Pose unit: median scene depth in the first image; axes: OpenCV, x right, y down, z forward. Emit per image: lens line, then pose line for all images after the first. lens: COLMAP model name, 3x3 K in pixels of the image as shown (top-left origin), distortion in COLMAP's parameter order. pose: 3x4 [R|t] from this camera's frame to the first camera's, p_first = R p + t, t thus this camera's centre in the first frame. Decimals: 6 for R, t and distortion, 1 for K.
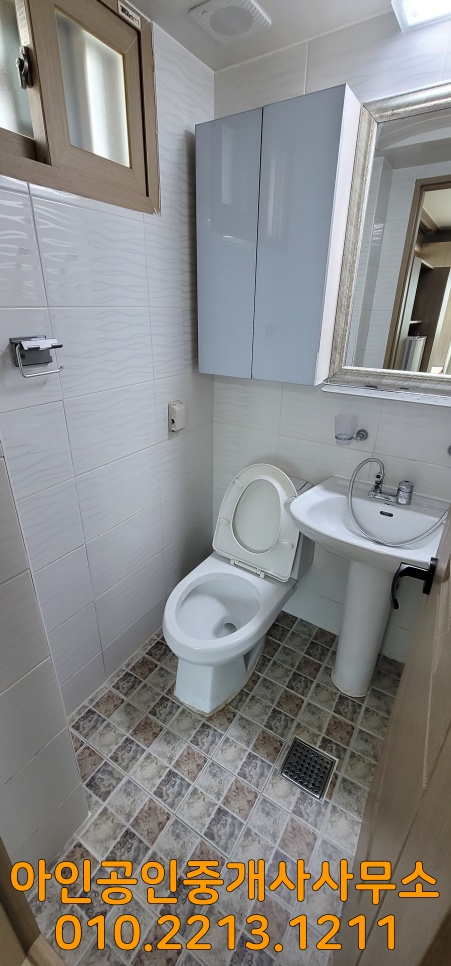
lens RADIAL K [[392.9, 0, 222.6], [0, 392.9, 477.7], [0, 0, 1]] dist [0.000312, -0.000230]
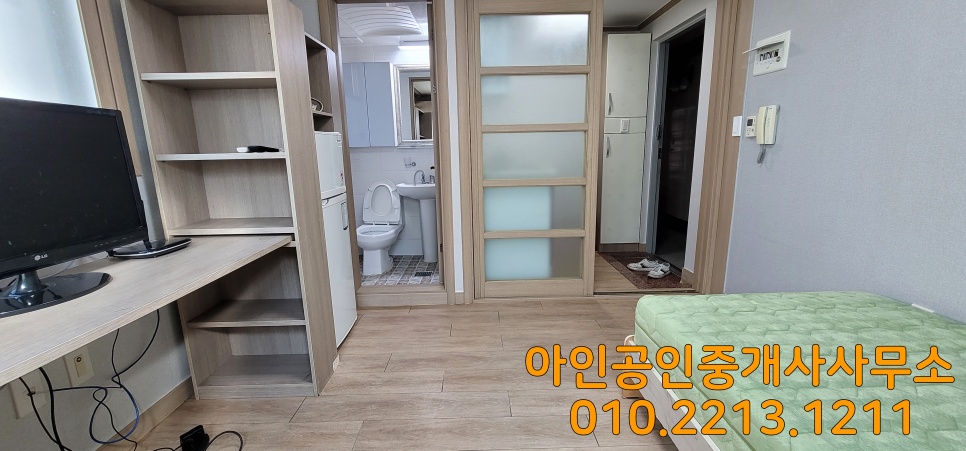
lens RADIAL K [[392.9, 0, 480.4], [0, 392.9, 228.6], [0, 0, 1]] dist [0.000312, -0.000230]
pose [[0.838588, -0.137570, 0.527110, -0.775271], [0.248307, 0.957756, -0.145073, 0.843831], [-0.484885, 0.252542, 0.837323, -1.431708]]
